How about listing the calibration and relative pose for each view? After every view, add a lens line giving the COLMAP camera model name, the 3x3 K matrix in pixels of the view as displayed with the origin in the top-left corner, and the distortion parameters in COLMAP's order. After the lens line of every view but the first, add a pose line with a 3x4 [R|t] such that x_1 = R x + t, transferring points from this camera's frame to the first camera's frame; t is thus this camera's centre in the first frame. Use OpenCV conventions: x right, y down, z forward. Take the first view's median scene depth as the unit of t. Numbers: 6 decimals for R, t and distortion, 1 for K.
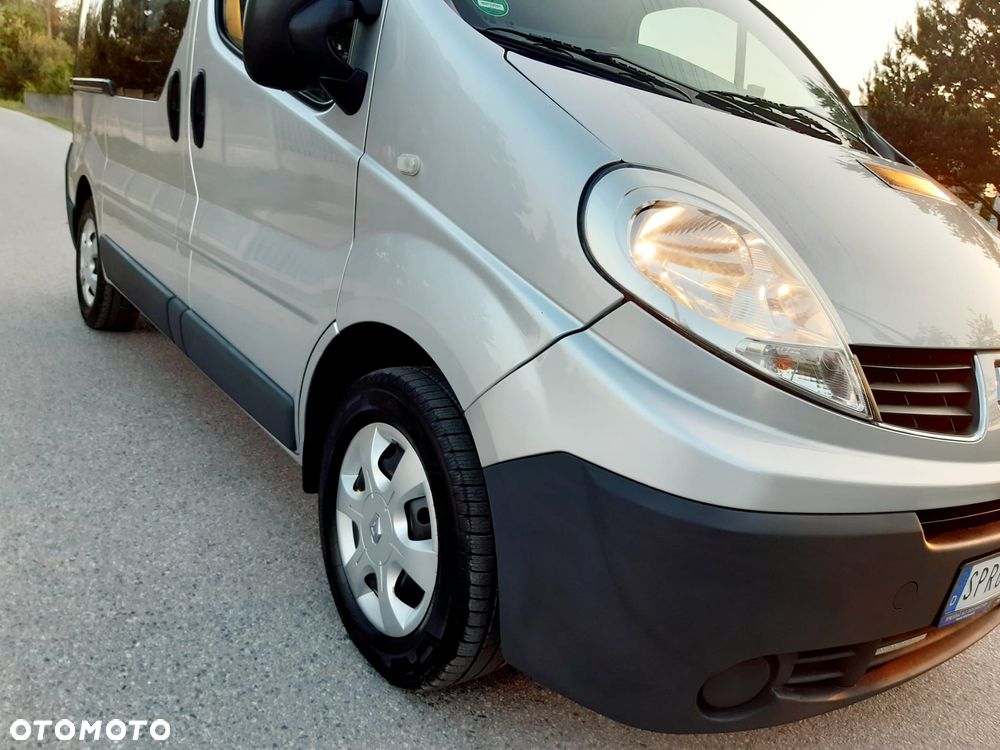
lens RADIAL K [[779.5, 0, 505.5], [0, 779.5, 371.5], [0, 0, 1]] dist [0.019919, -0.028780]
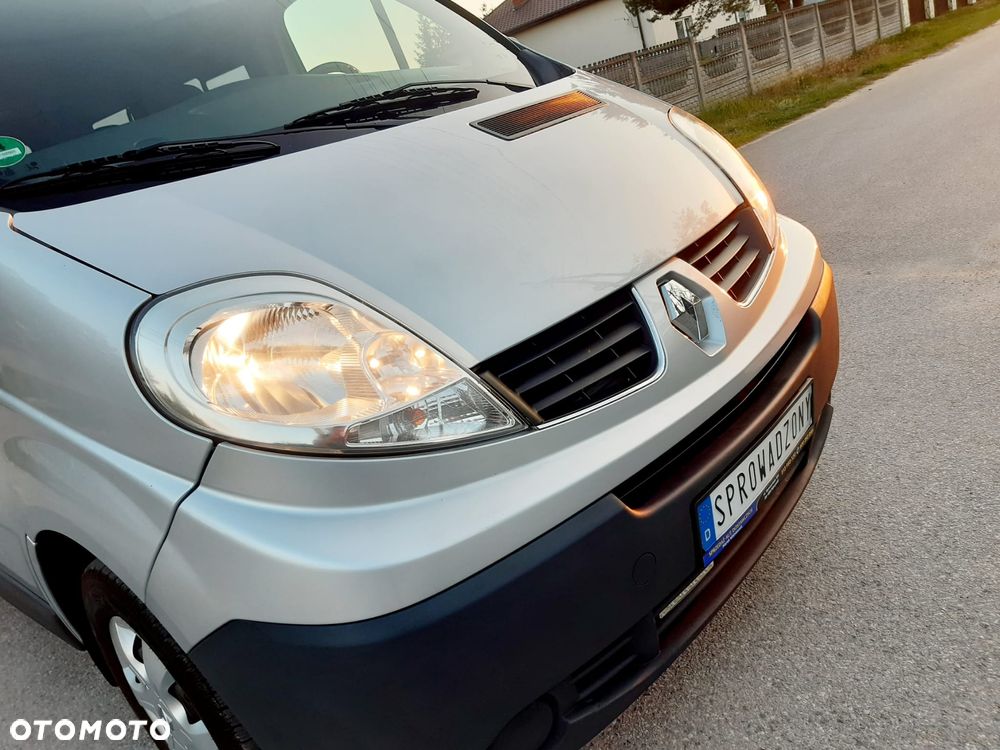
lens RADIAL K [[779.5, 0, 491.4], [0, 779.5, 376.9], [0, 0, 1]] dist [0.019919, -0.028780]
pose [[0.895299, -0.441729, 0.057580, 0.362326], [0.436556, 0.895754, 0.083923, -0.083603], [-0.088649, -0.049999, 0.994807, 0.063468]]
